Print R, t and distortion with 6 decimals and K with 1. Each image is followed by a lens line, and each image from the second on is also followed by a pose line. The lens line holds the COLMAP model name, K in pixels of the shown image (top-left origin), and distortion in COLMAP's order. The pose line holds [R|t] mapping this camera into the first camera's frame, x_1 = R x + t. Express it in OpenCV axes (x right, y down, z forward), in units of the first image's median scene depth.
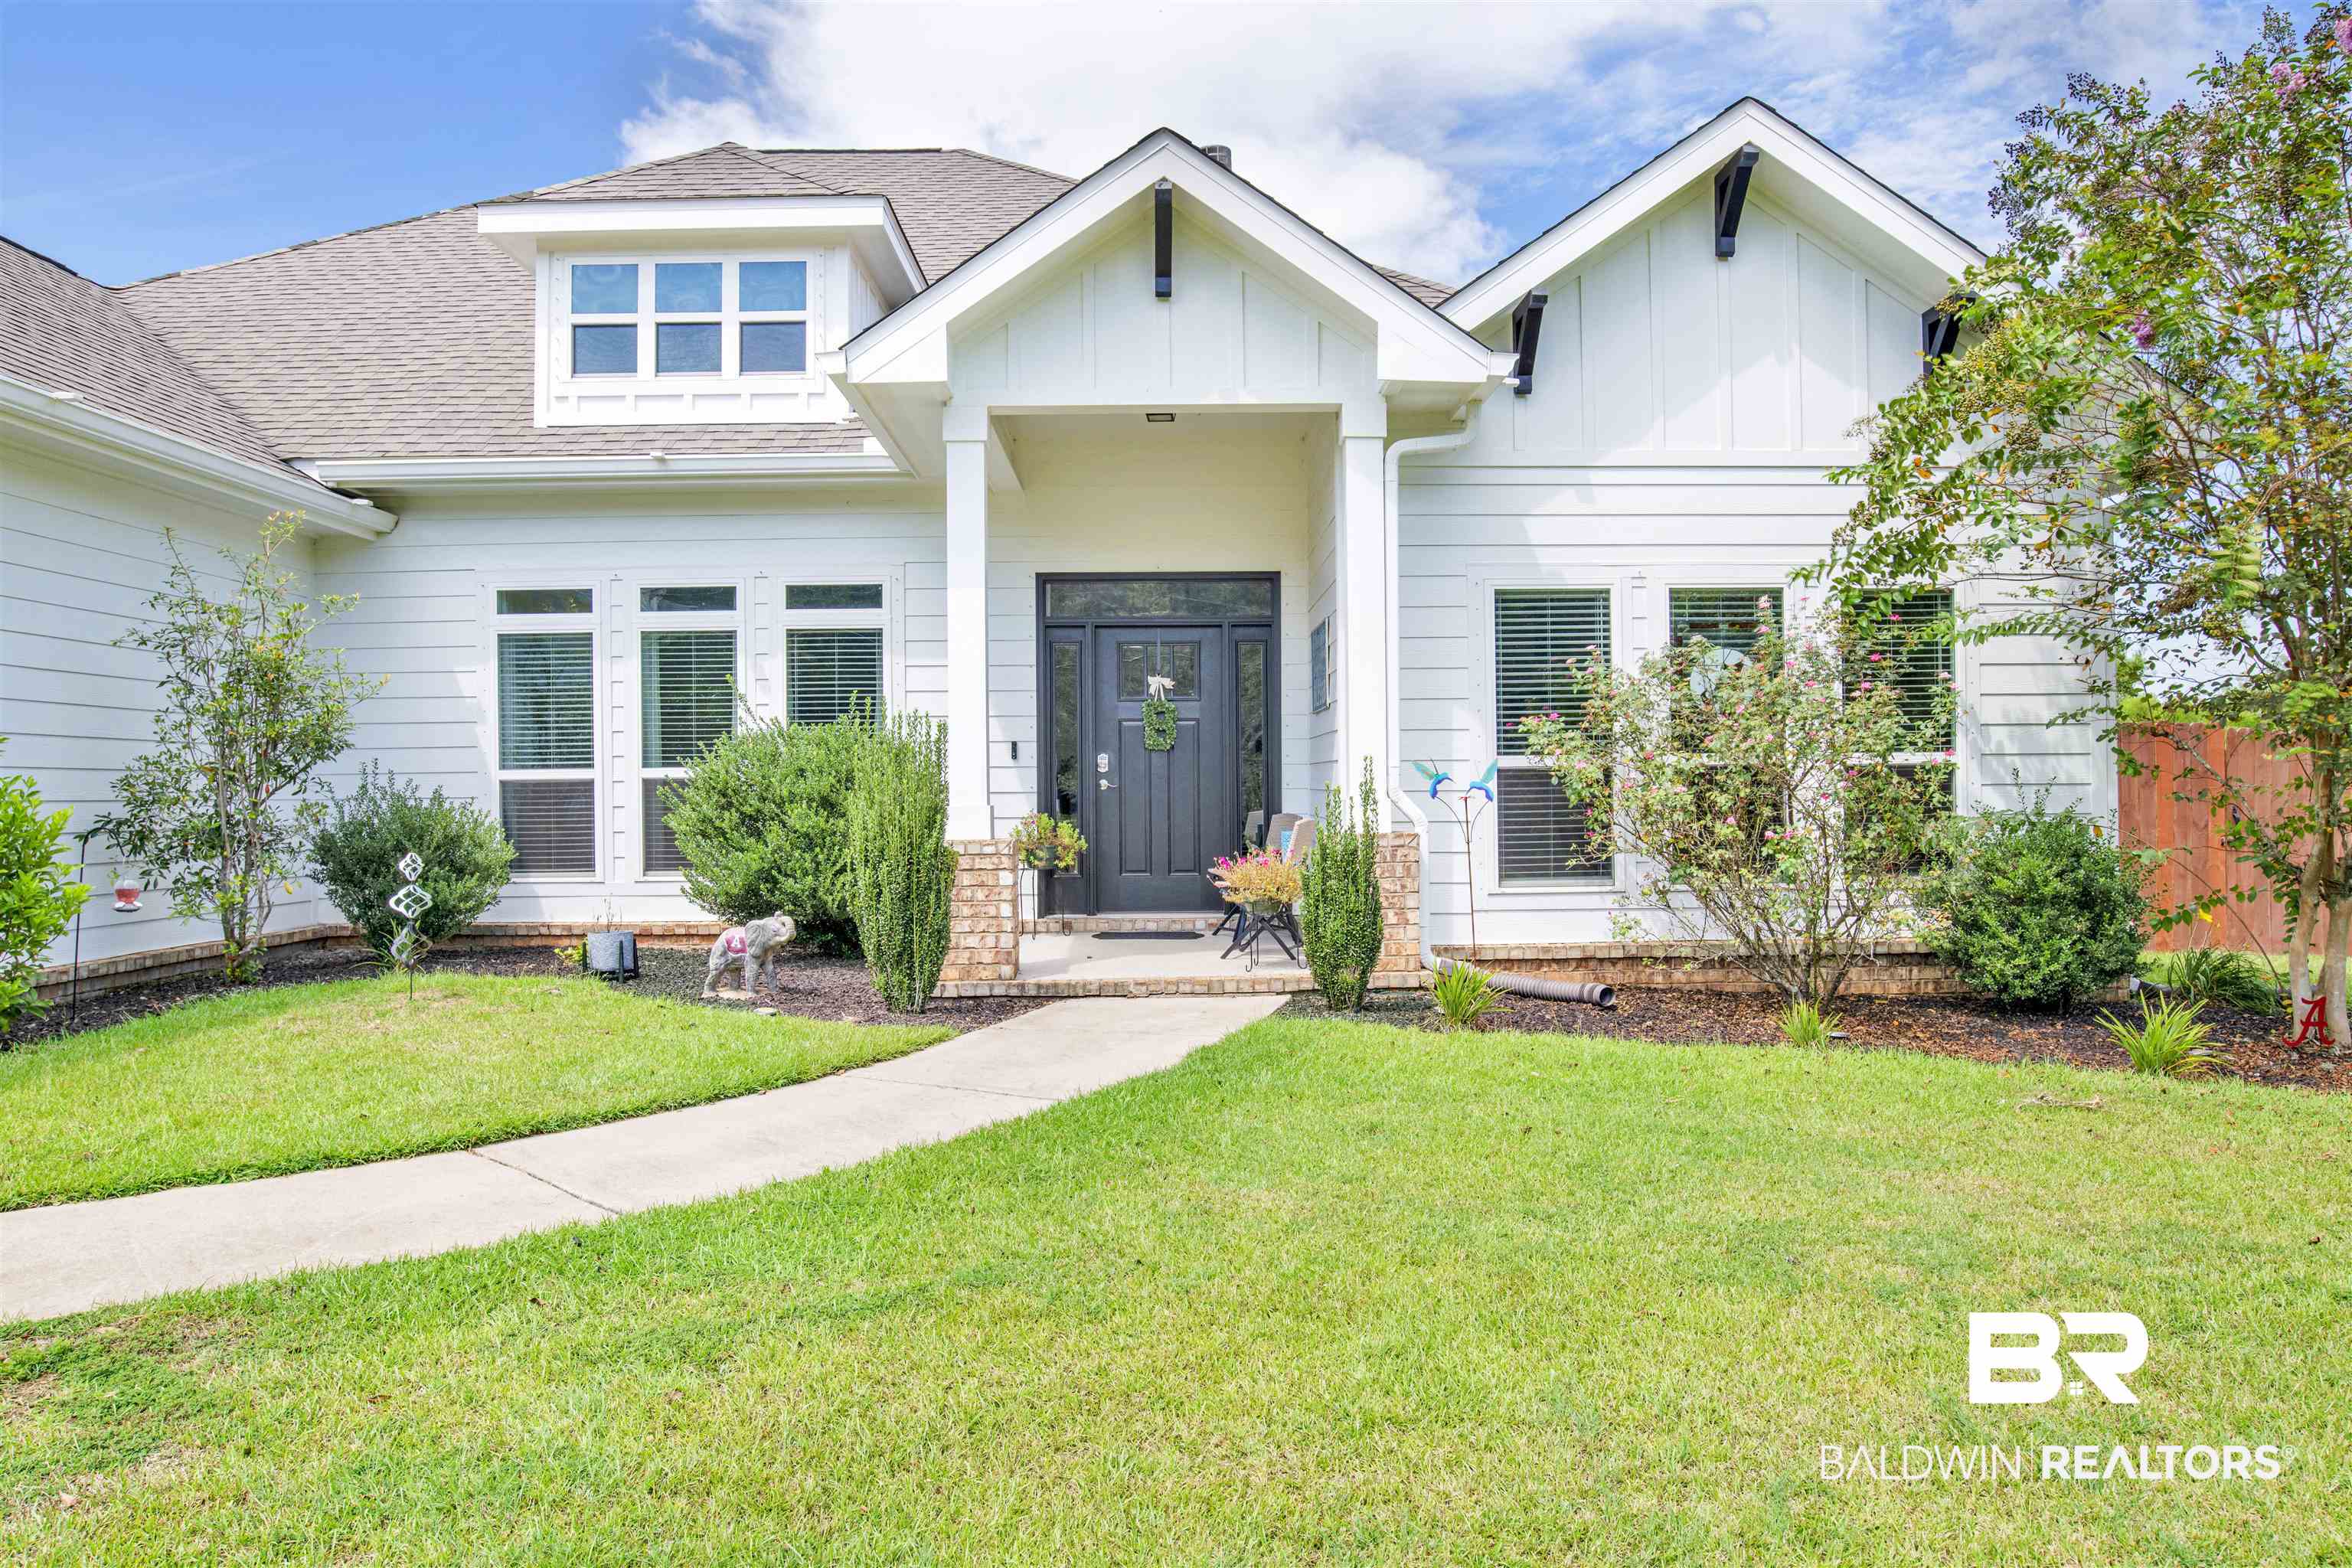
lens RADIAL K [[1620.5, 0, 1188.8], [0, 1620.5, 803.2], [0, 0, 1]] dist [-0.049530, 0.022651]
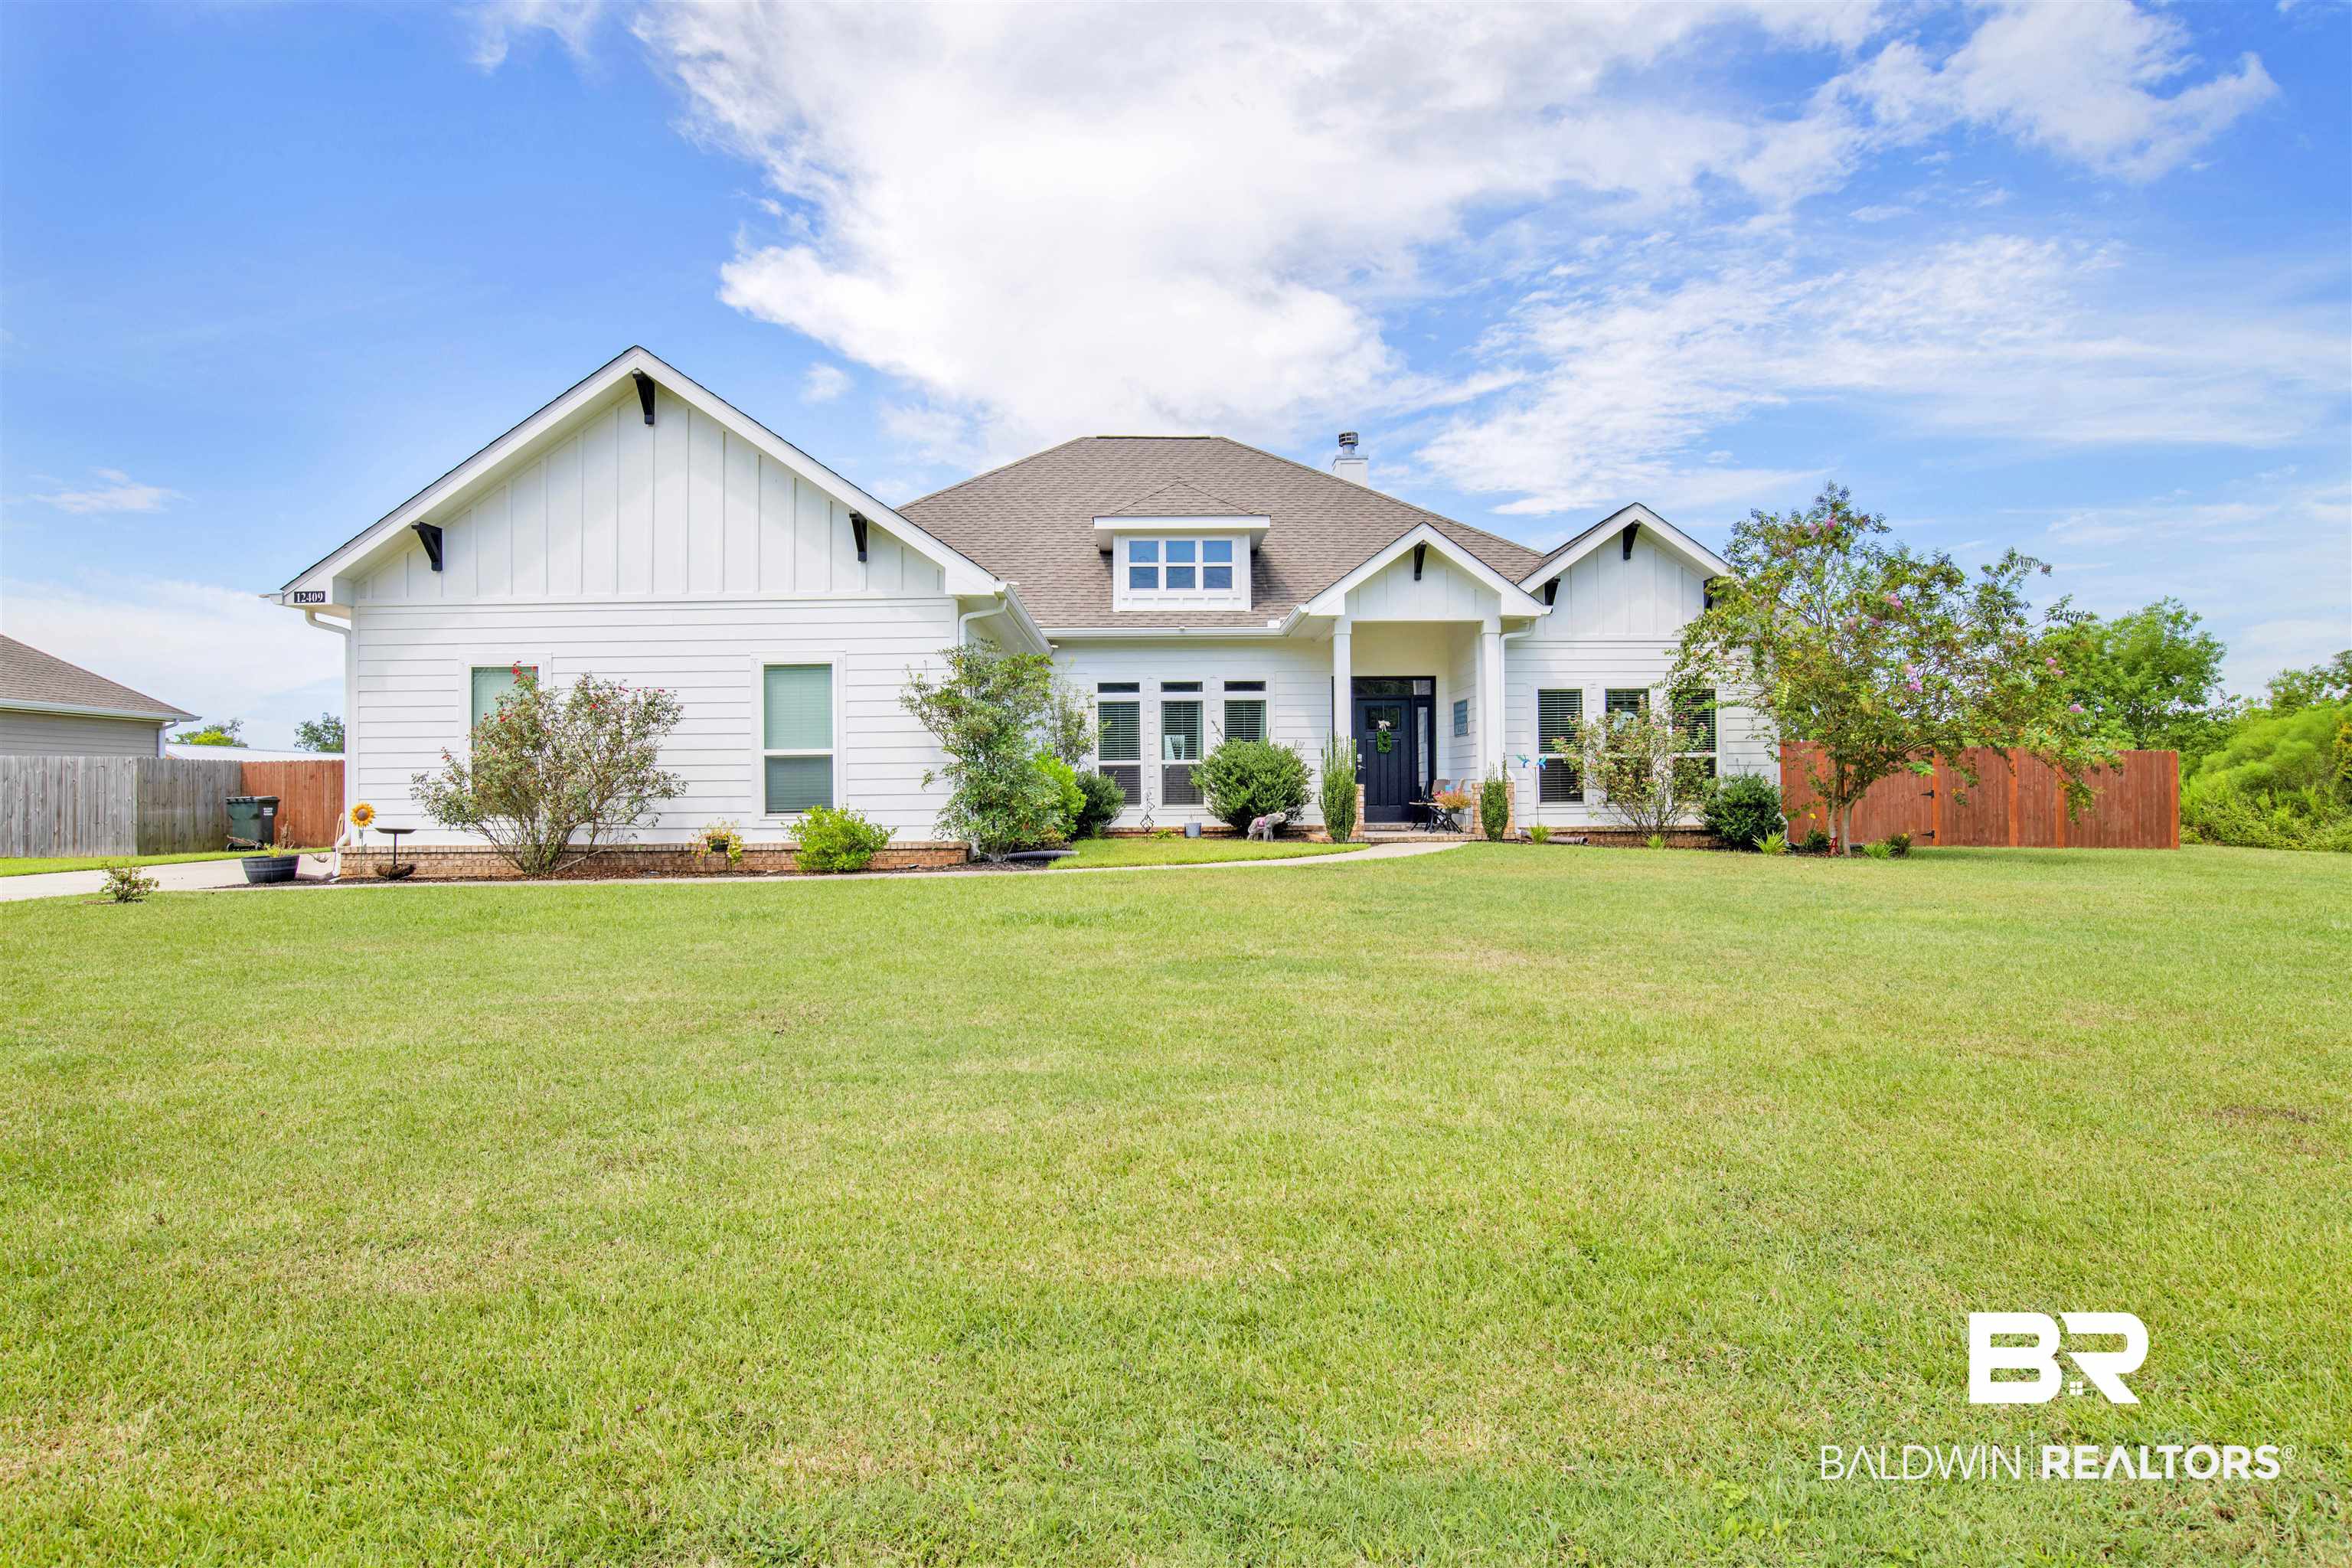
lens RADIAL K [[1322.0, 0, 1198.0], [0, 1322.0, 789.1], [0, 0, 1]] dist [-0.052915, 0.018881]
pose [[0.999247, -0.000456, 0.038808, -0.416546], [0.000995, 0.999903, -0.013862, 0.053455], [-0.038798, 0.013890, 0.999151, -1.031326]]
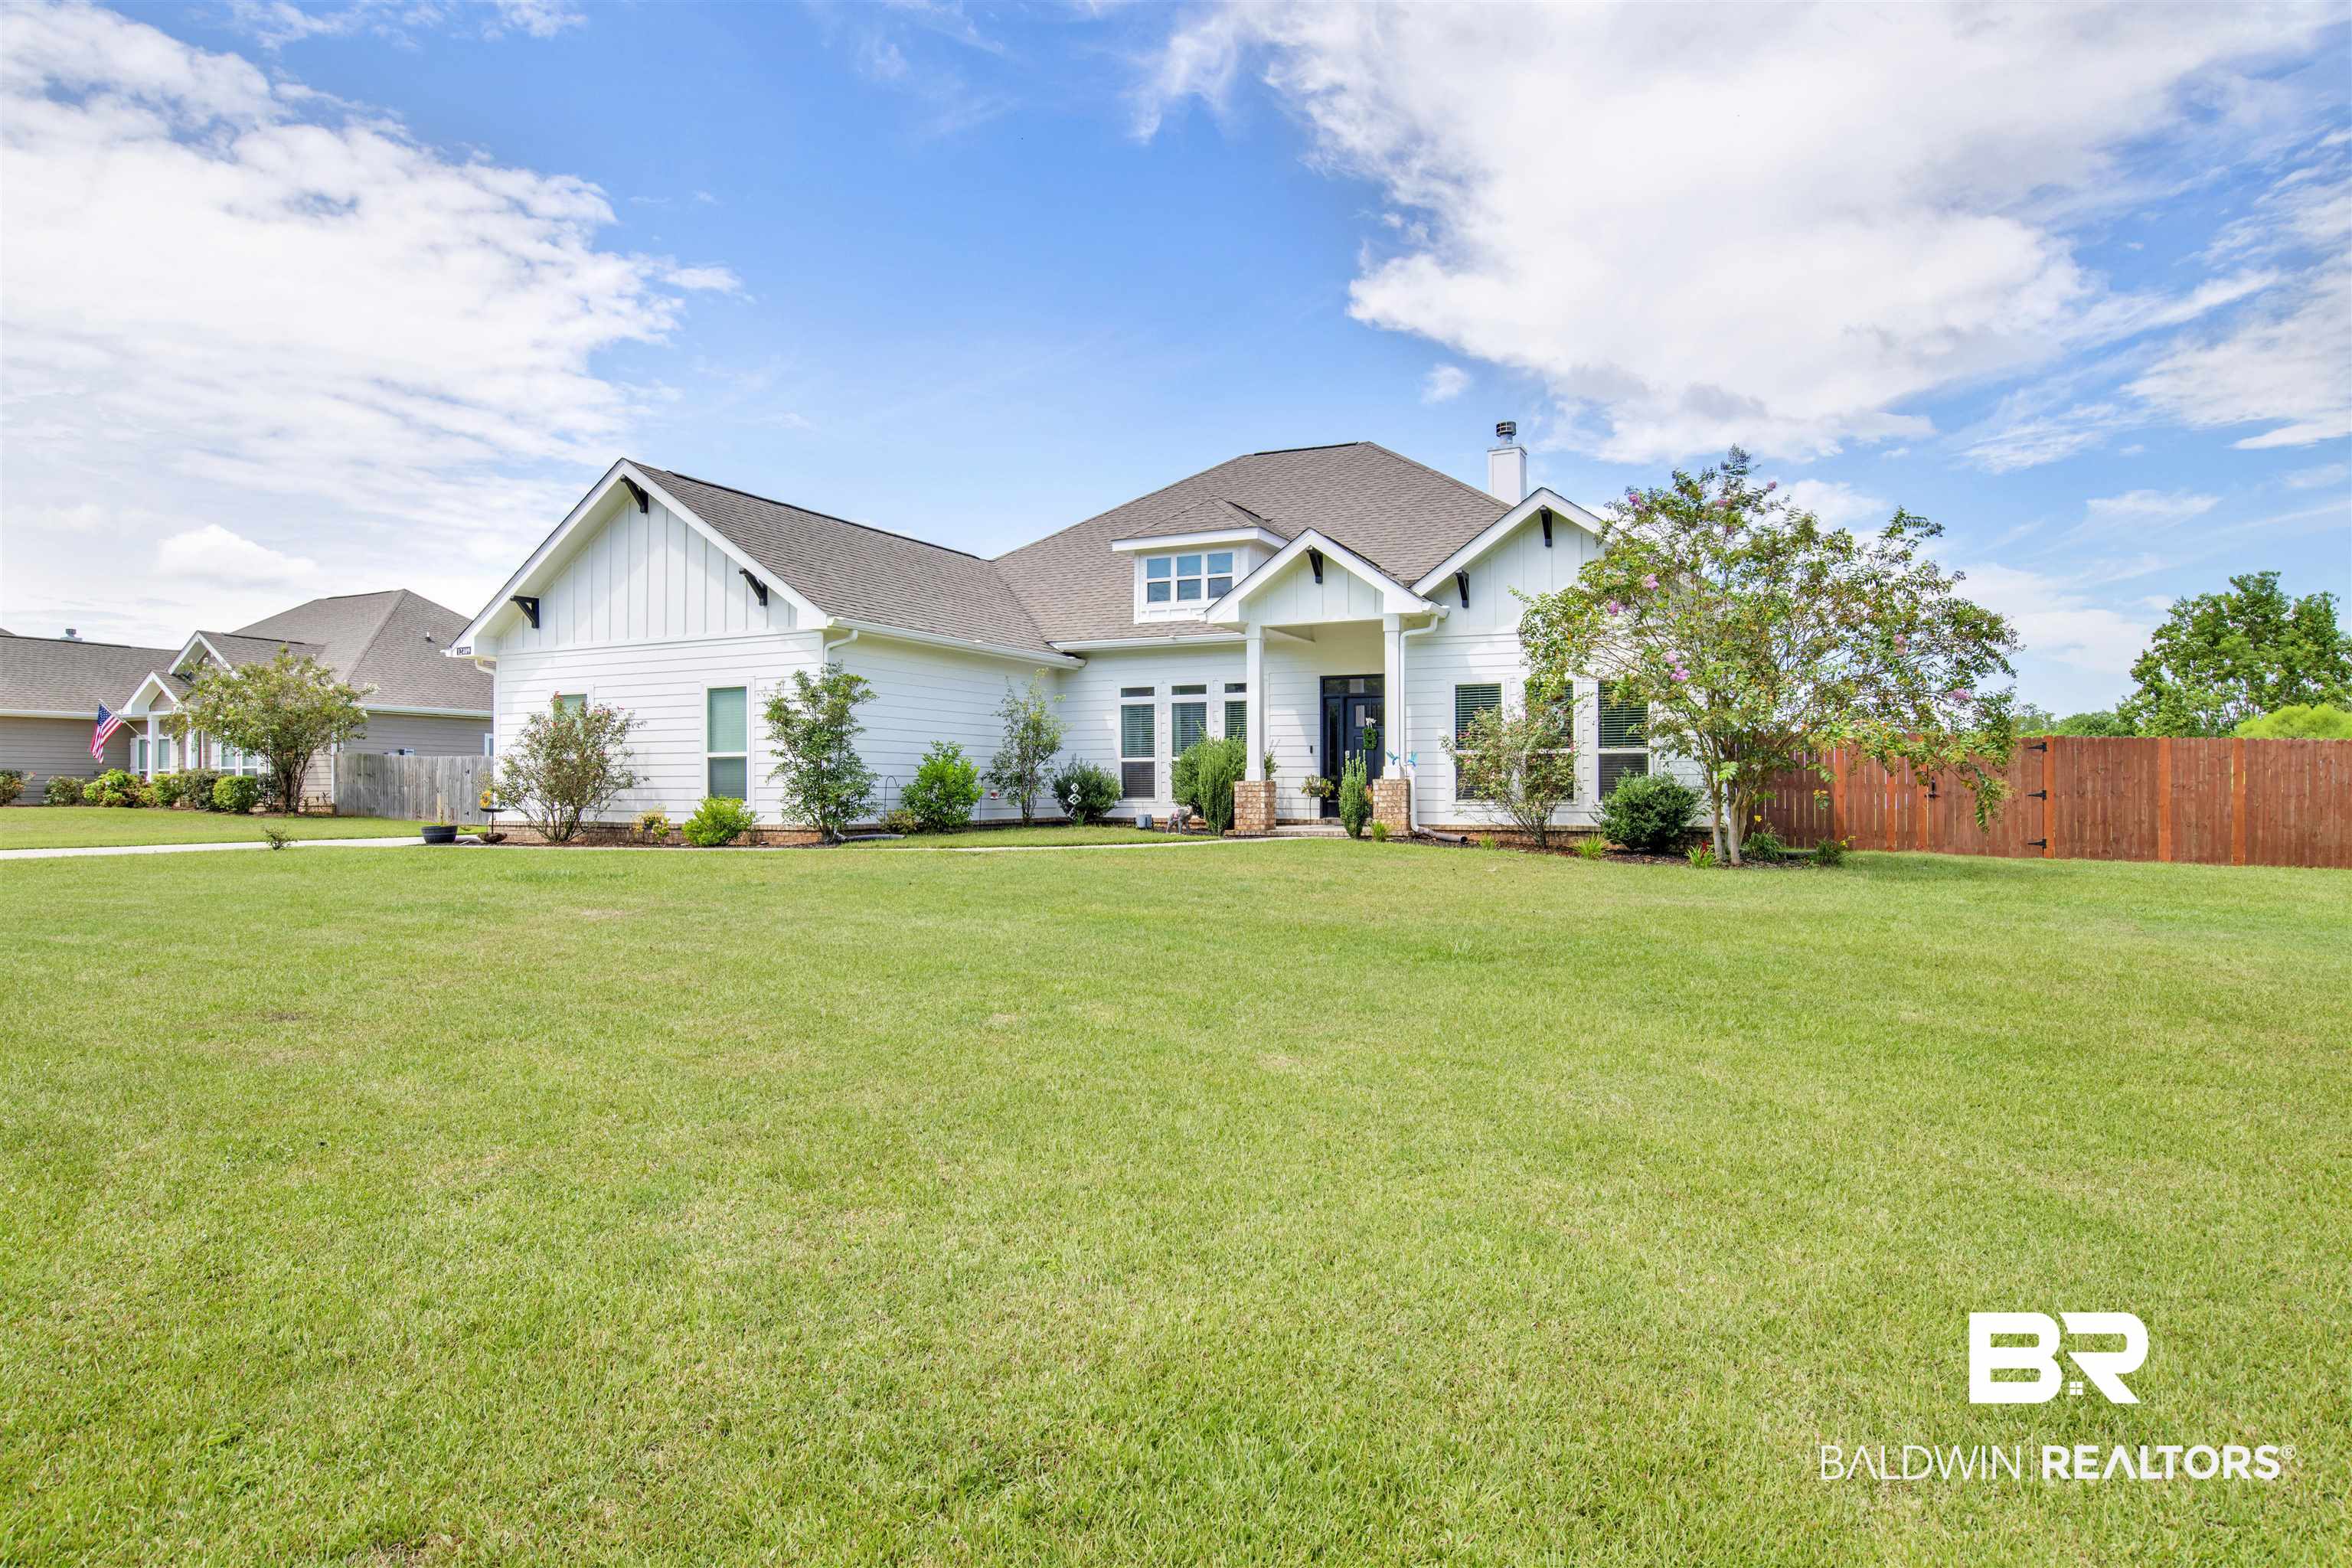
lens RADIAL K [[1322.0, 0, 1259.6], [0, 1322.0, 784.1], [0, 0, 1]] dist [-0.052915, 0.018881]
pose [[0.919773, 0.006440, -0.392398, 0.699992], [-0.009814, 0.999930, -0.006595, 0.038777], [0.392328, 0.009917, 0.919772, -0.992436]]
